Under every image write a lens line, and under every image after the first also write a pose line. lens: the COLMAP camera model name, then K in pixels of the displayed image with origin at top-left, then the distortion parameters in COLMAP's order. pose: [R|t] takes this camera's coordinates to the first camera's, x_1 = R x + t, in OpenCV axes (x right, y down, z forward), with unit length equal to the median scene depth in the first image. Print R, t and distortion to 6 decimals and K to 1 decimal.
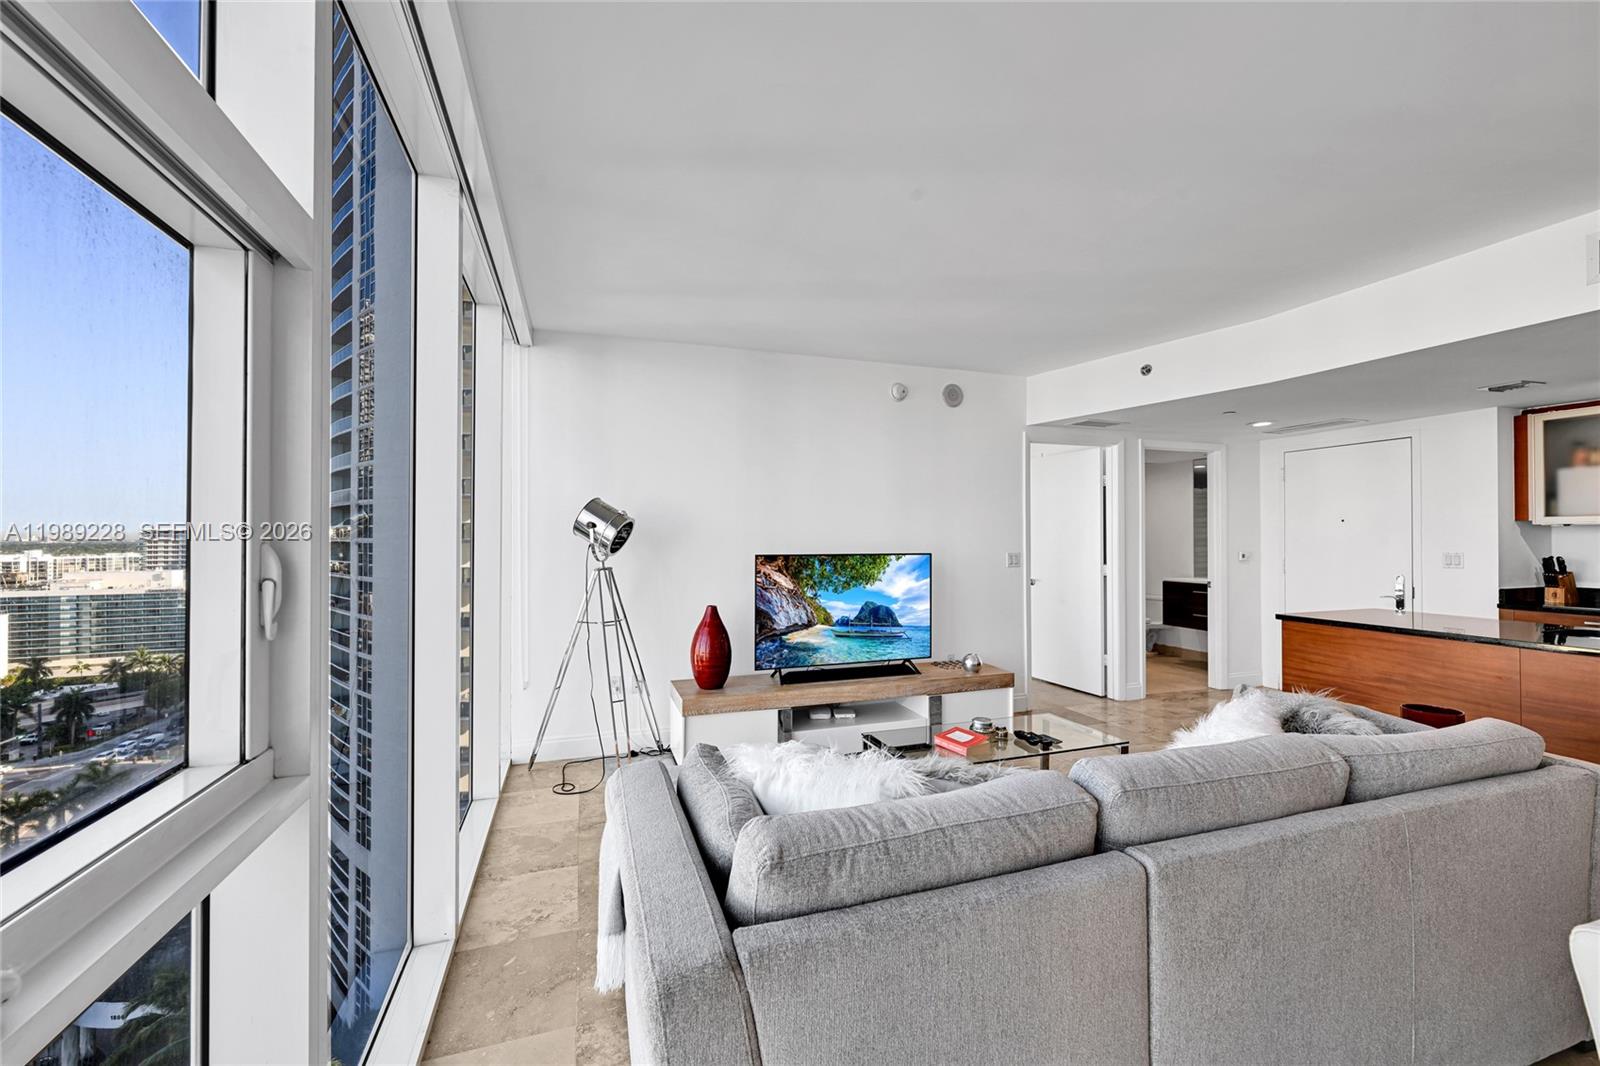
lens RADIAL K [[639.4, 0, 796.4], [0, 639.4, 534.1], [0, 0, 1]] dist [-0.003153, 0.000888]
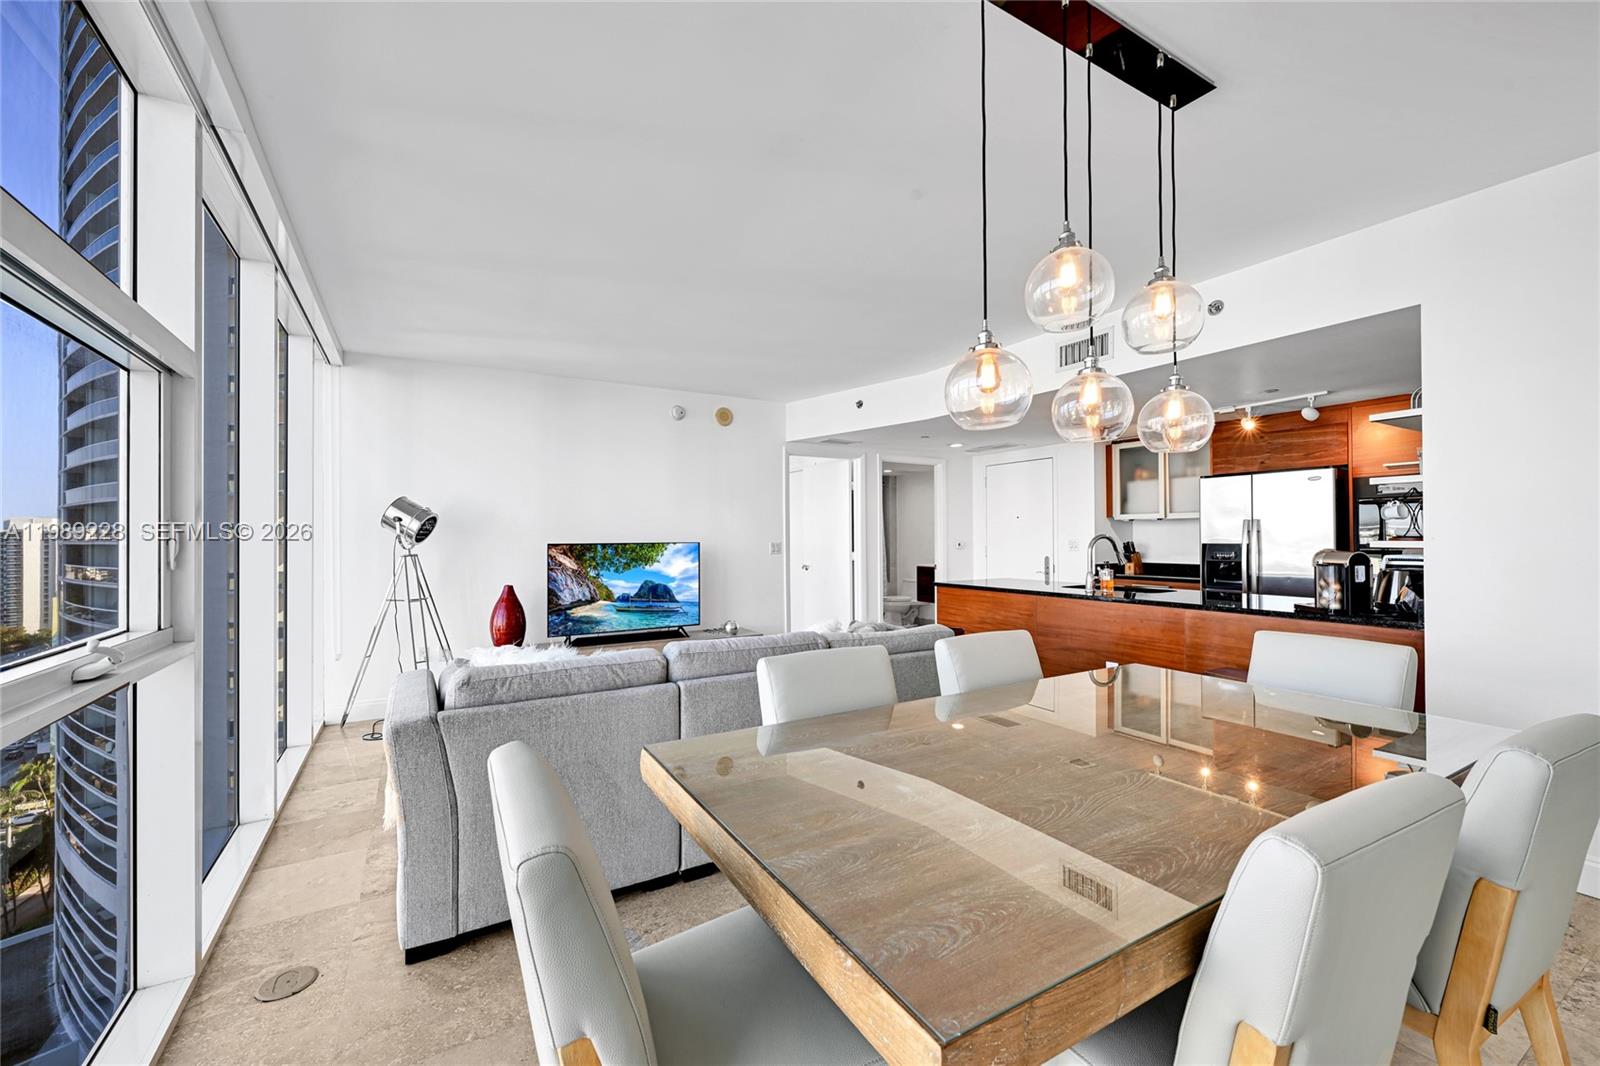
lens RADIAL K [[639.4, 0, 796.9], [0, 639.4, 534.3], [0, 0, 1]] dist [-0.003153, 0.000888]
pose [[0.977825, -0.004234, 0.209382, 0.158897], [0.004005, 0.999991, 0.001514, 0.015373], [-0.209386, -0.000641, 0.977833, -0.327071]]
